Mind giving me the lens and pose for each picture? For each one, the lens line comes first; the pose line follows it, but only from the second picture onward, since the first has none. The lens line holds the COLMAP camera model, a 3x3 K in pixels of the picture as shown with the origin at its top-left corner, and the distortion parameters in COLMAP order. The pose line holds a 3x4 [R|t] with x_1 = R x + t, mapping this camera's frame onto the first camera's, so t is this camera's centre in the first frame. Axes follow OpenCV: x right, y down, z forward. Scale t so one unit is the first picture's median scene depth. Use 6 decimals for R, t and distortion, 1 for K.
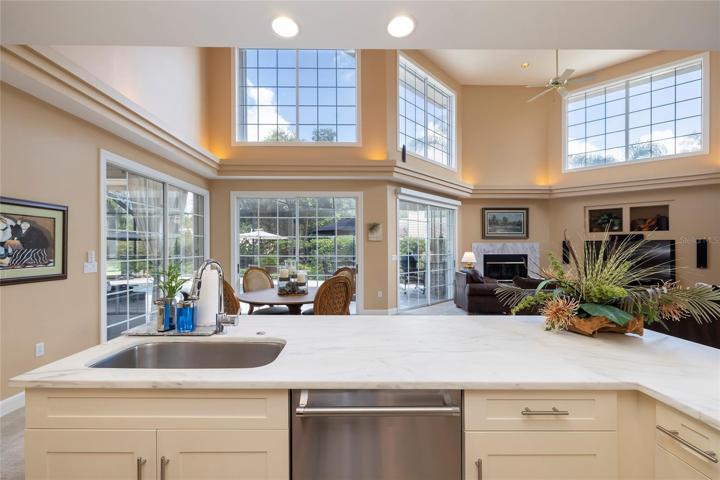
lens RADIAL K [[310.6, 0, 360.0], [0, 310.6, 240.0], [0, 0, 1]] dist [-0.001691, -0.000426]
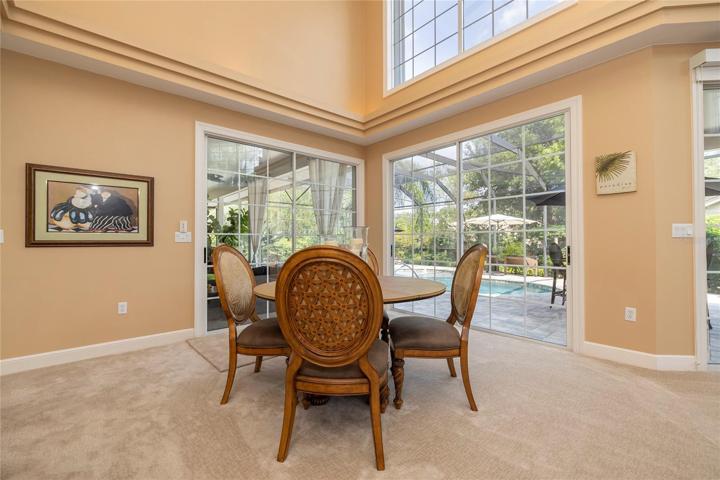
lens RADIAL K [[310.6, 0, 360.0], [0, 310.6, 240.0], [0, 0, 1]] dist [-0.001691, -0.000426]
pose [[0.638937, -0.013309, -0.769144, 0.329182], [0.025917, 0.999655, 0.004232, 0.123080], [0.768823, -0.022637, 0.639061, 0.897687]]
